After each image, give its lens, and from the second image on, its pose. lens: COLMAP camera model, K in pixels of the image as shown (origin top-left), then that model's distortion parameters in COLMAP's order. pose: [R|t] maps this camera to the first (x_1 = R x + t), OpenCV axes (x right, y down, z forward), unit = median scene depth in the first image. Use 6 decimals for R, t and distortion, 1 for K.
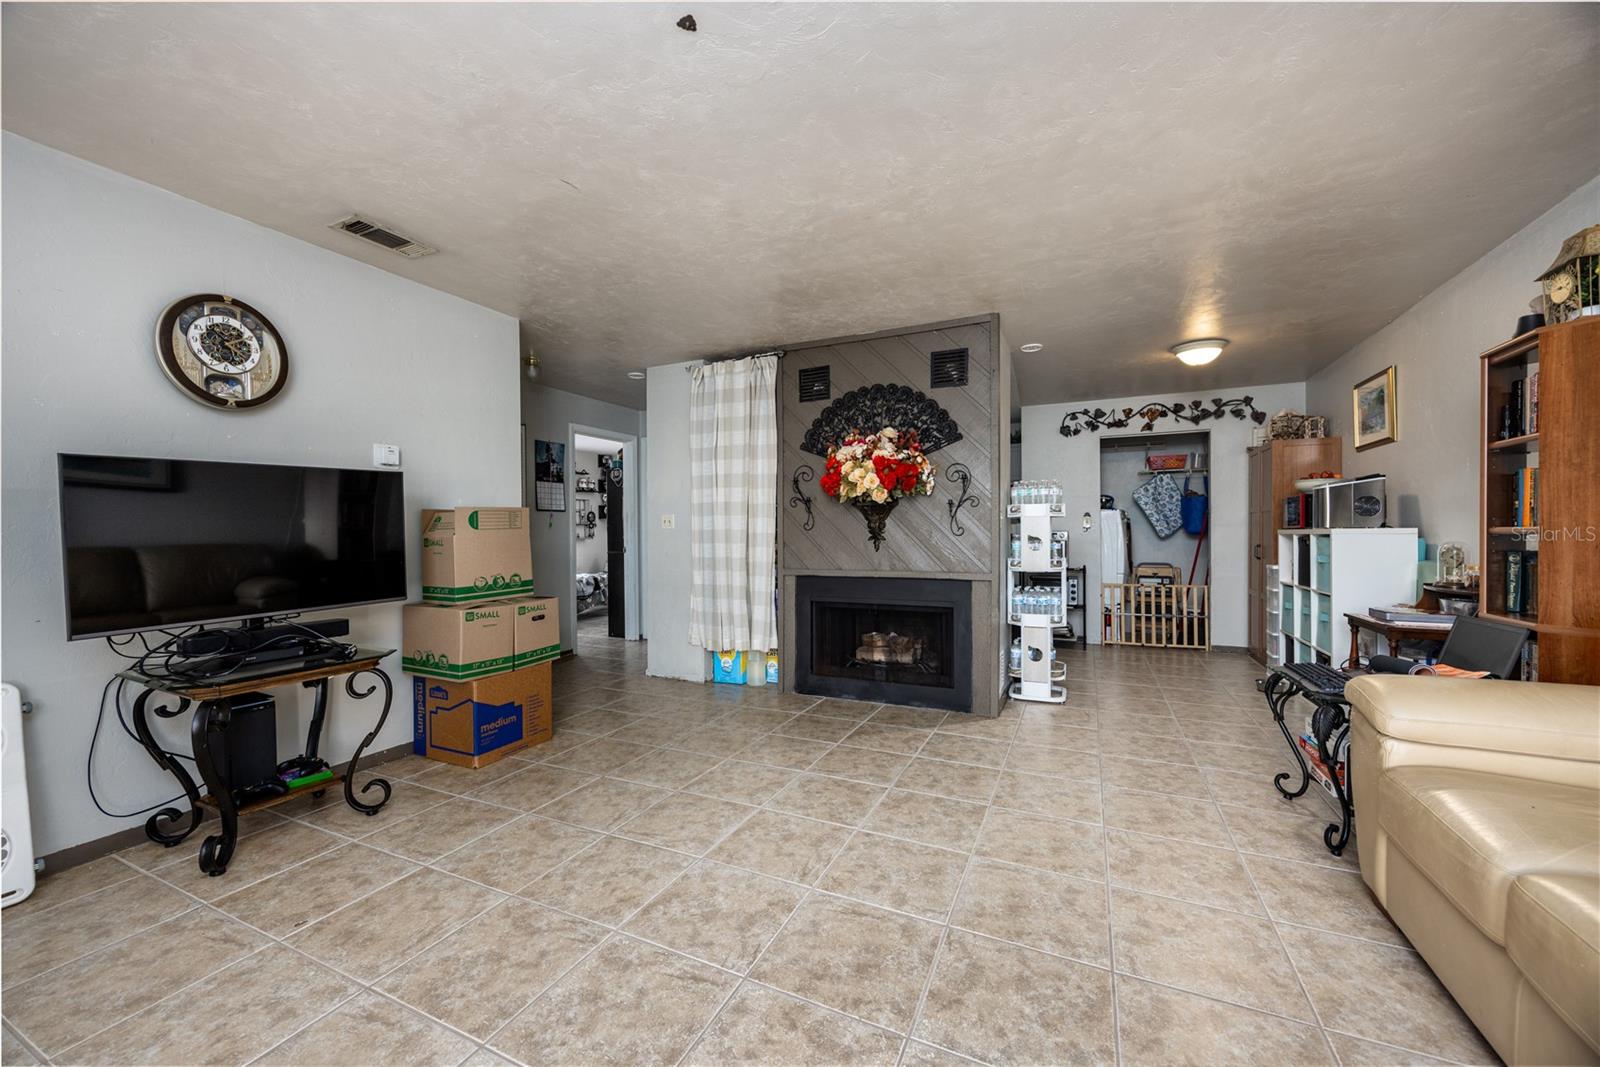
lens RADIAL K [[637.6, 0, 826.3], [0, 637.6, 535.9], [0, 0, 1]] dist [-0.001148, -0.000105]
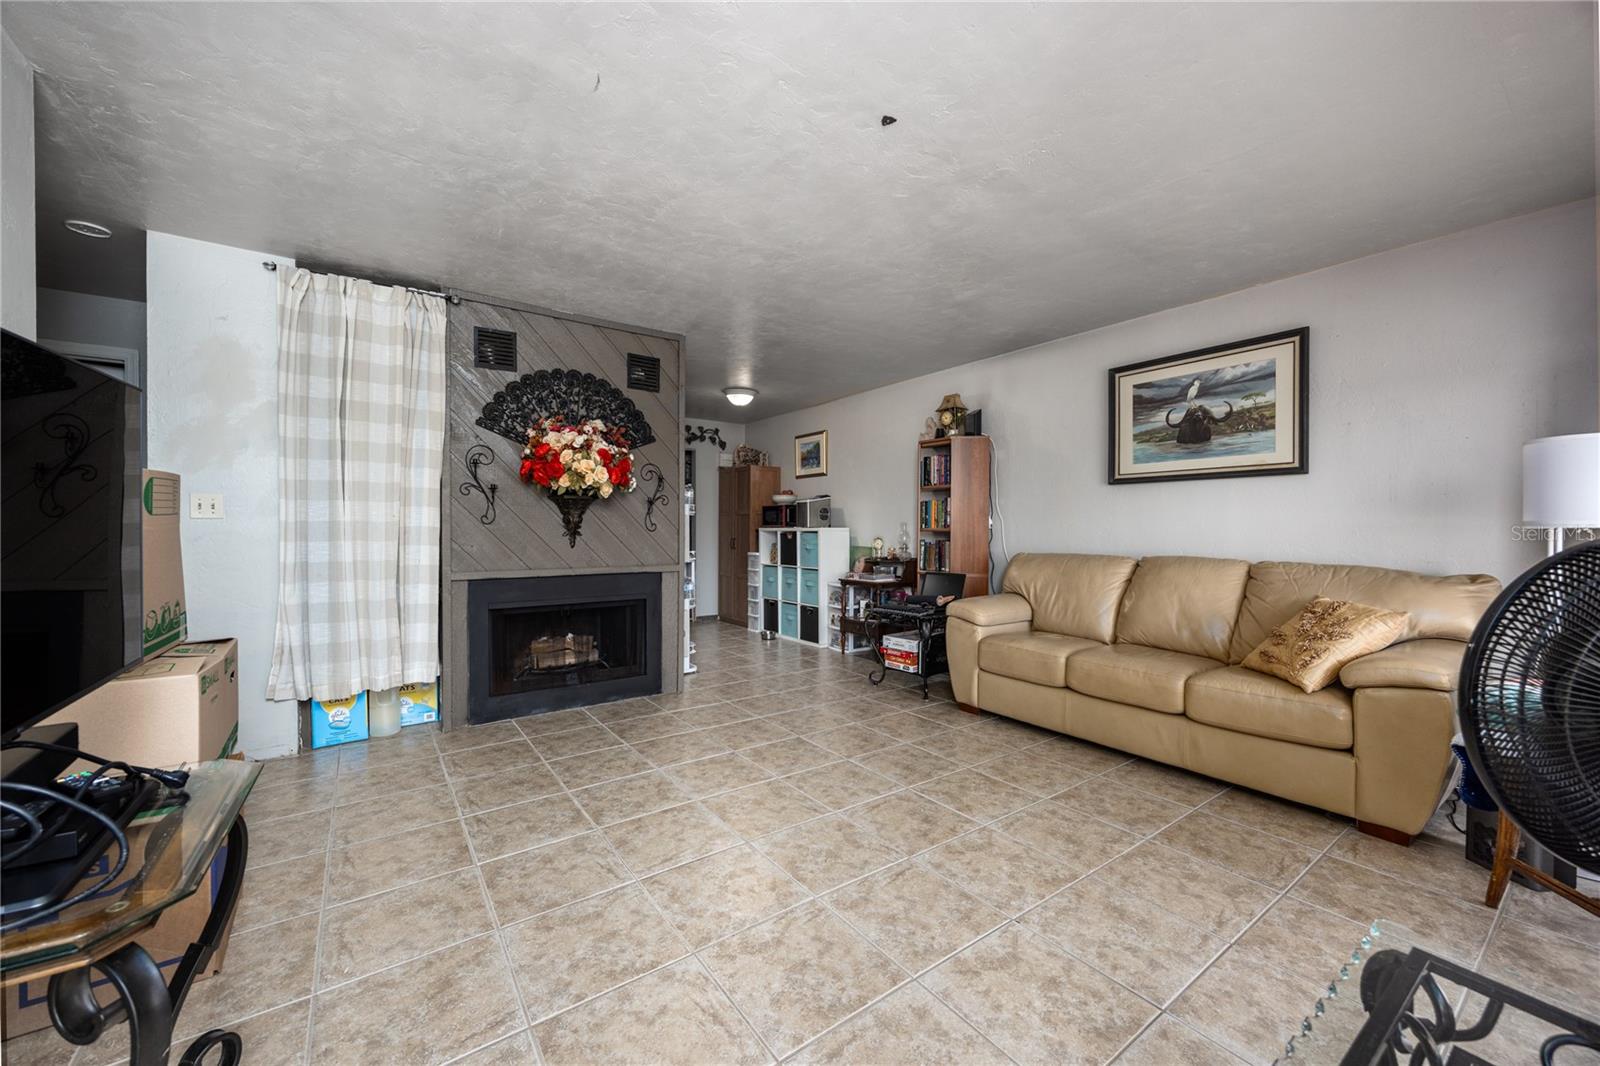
lens RADIAL K [[619.6, 0, 871.2], [0, 619.6, 534.9], [0, 0, 1]] dist [-0.002277, -0.000100]
pose [[0.424217, -0.001837, 0.905559, -0.582732], [-0.003034, 0.999989, 0.003450, 0.001045], [-0.905556, -0.004211, 0.424207, 0.223009]]
